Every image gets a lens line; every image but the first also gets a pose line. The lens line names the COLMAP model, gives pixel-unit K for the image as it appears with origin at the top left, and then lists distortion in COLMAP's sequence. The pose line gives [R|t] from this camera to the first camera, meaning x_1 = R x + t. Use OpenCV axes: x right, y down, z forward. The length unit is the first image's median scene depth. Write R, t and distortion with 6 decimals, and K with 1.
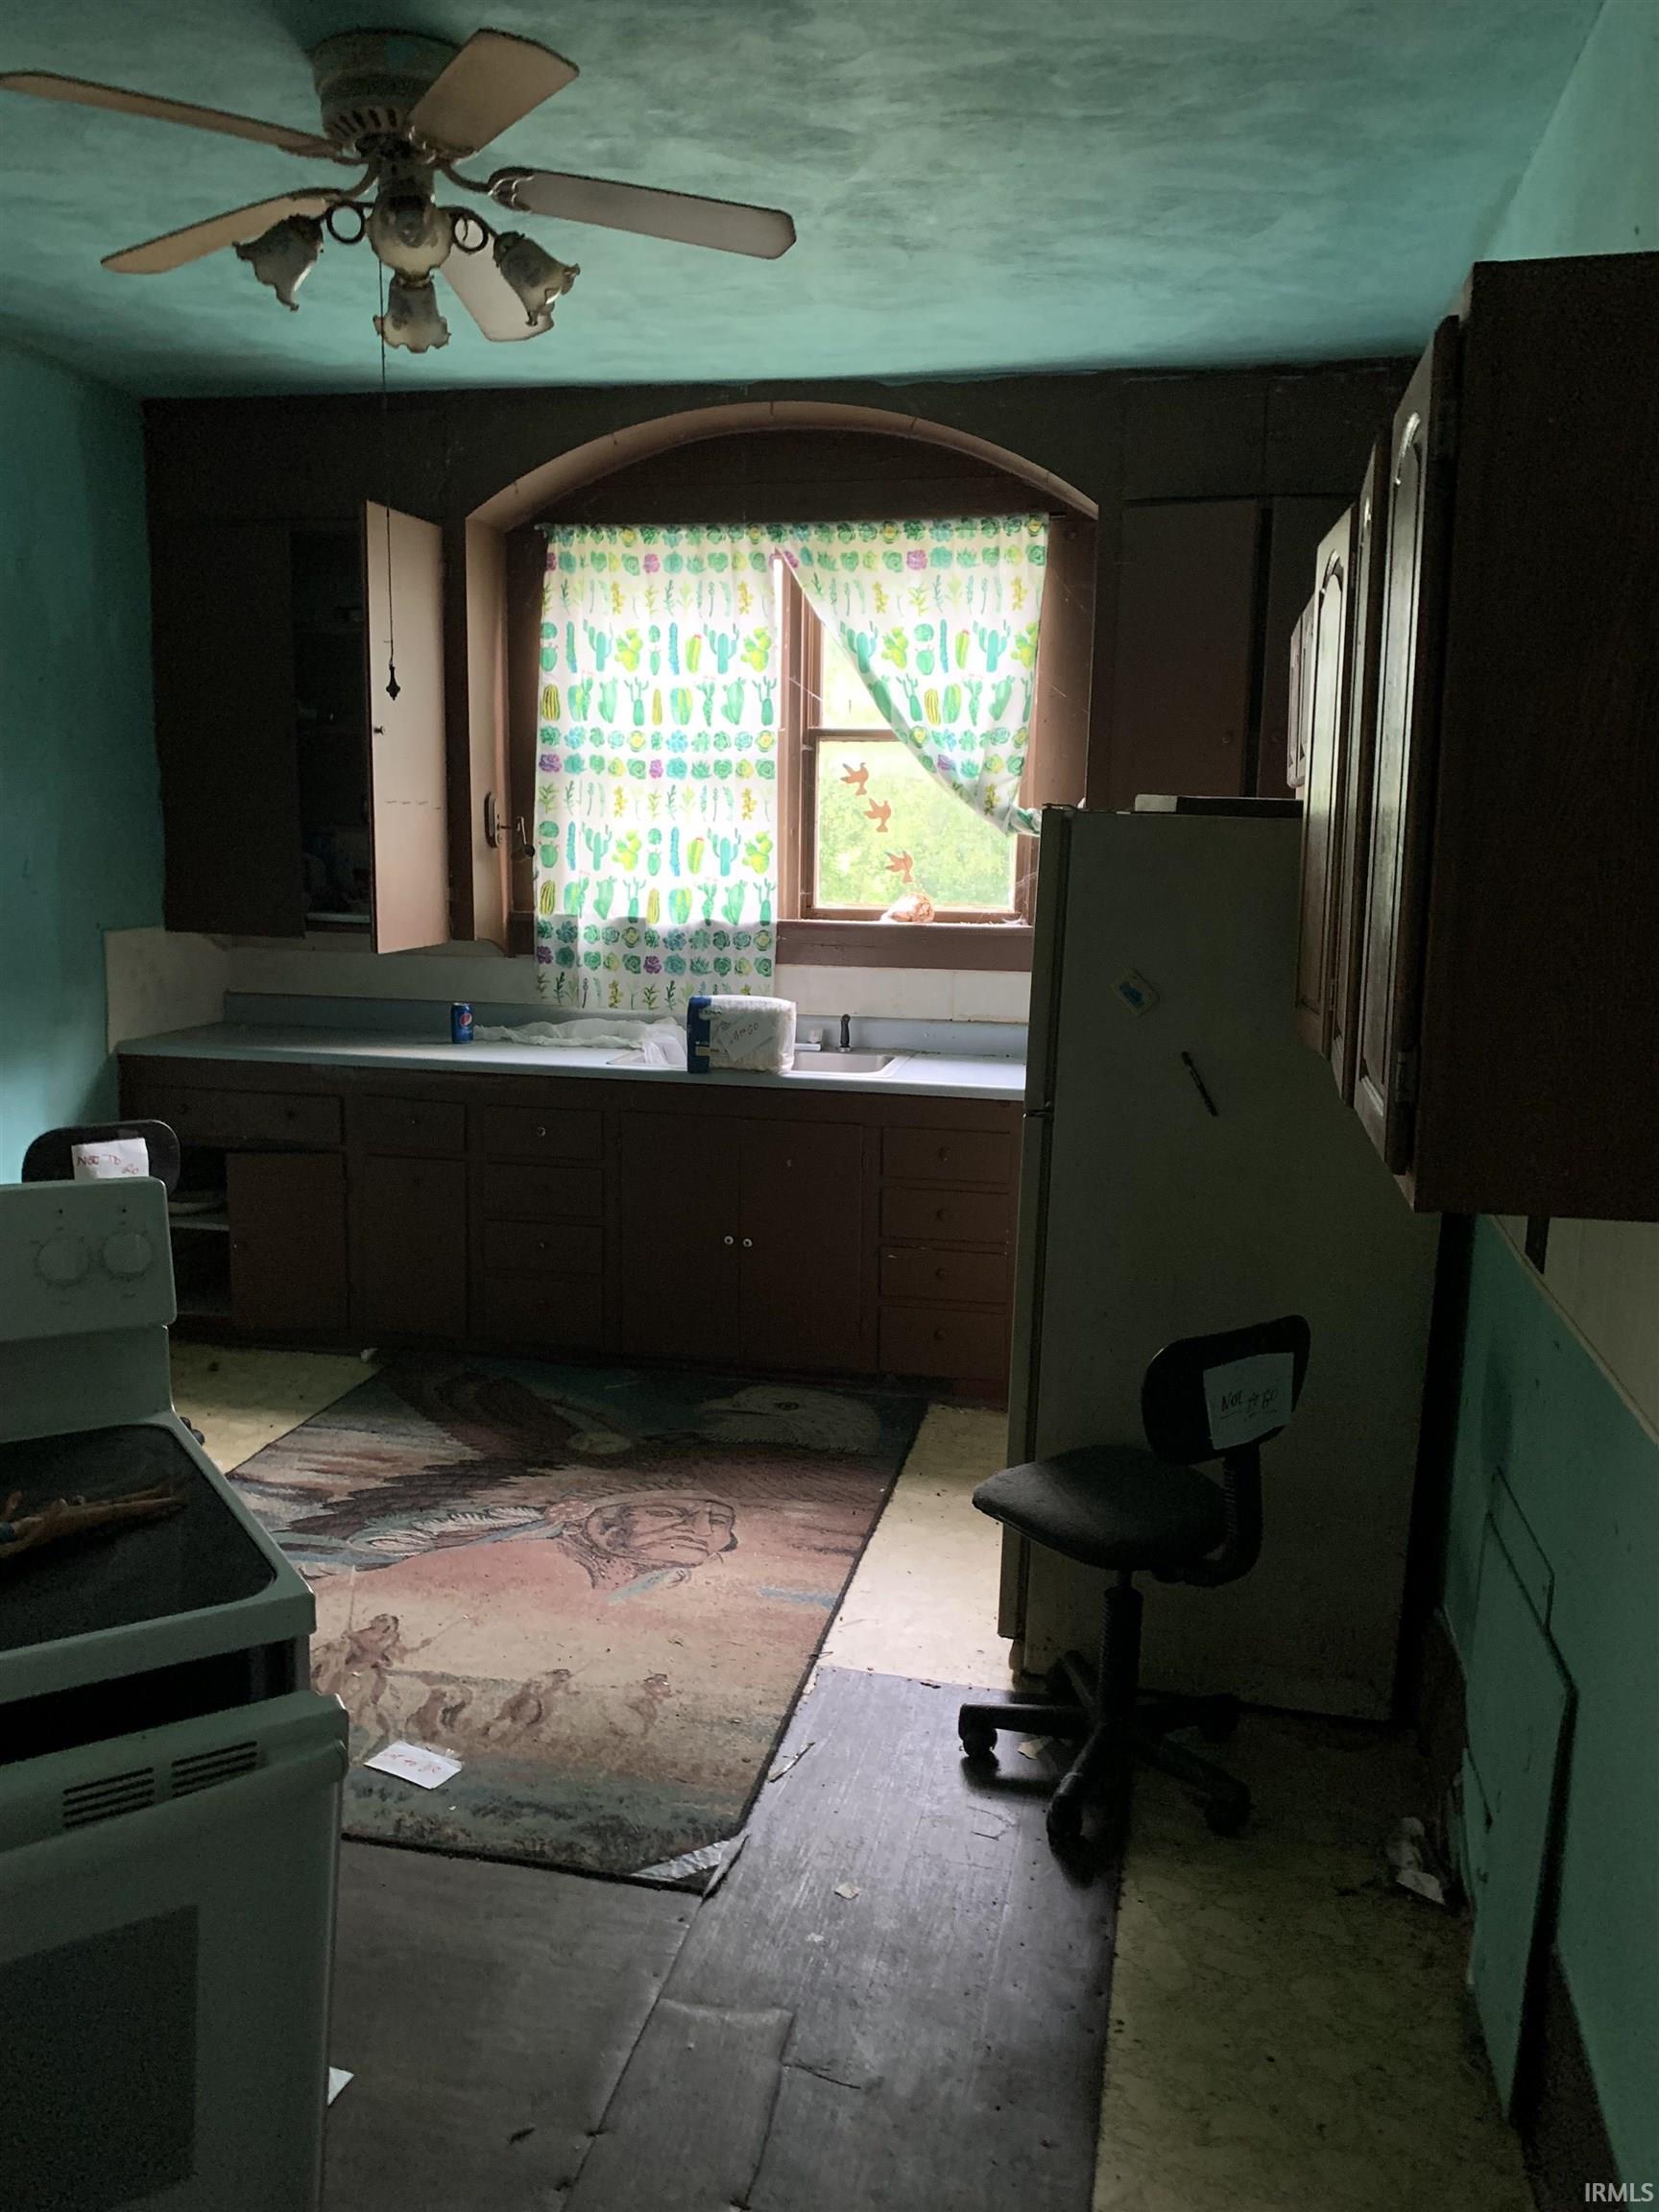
lens RADIAL K [[1692.5, 0, 822.9], [0, 1692.5, 1094.4], [0, 0, 1]] dist [0.077323, -0.261380]
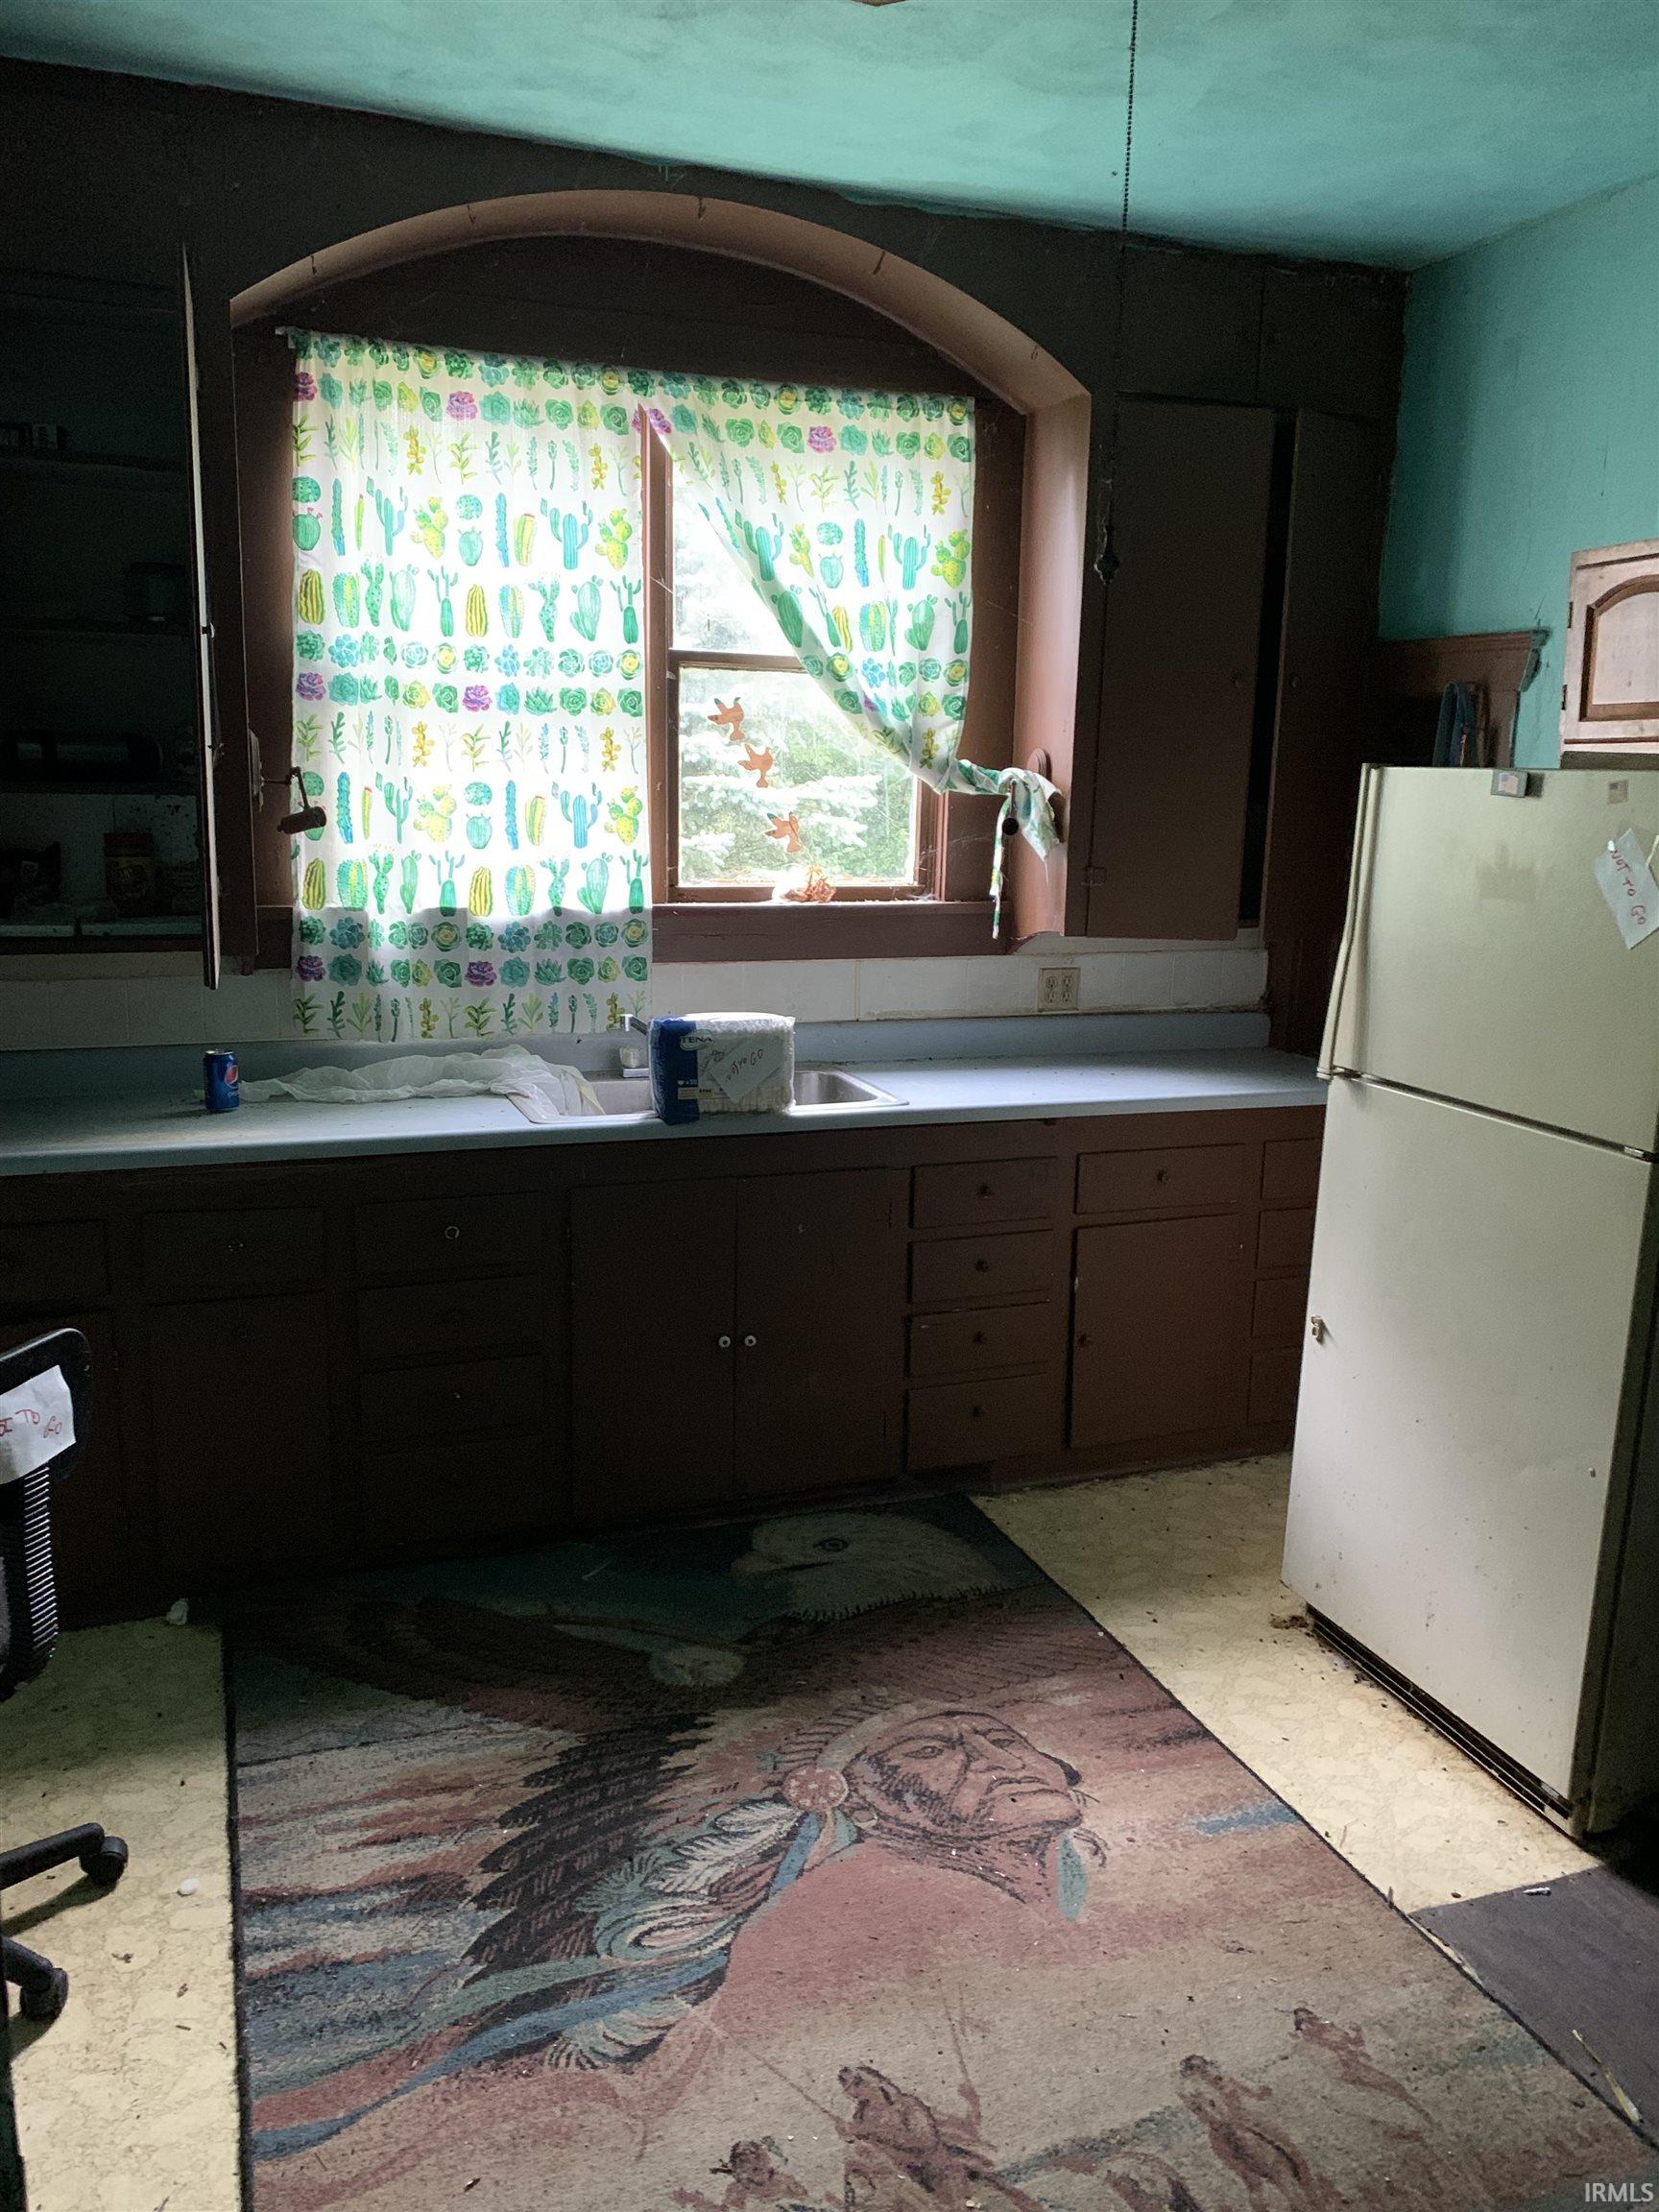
lens RADIAL K [[1711.1, 0, 822.0], [0, 1711.1, 1092.6], [0, 0, 1]] dist [0.003306, -0.000731]
pose [[0.845990, -0.094432, 0.524770, -0.373742], [0.080186, 0.995531, 0.049877, -0.052591], [-0.527135, -0.000116, 0.849782, 0.320247]]
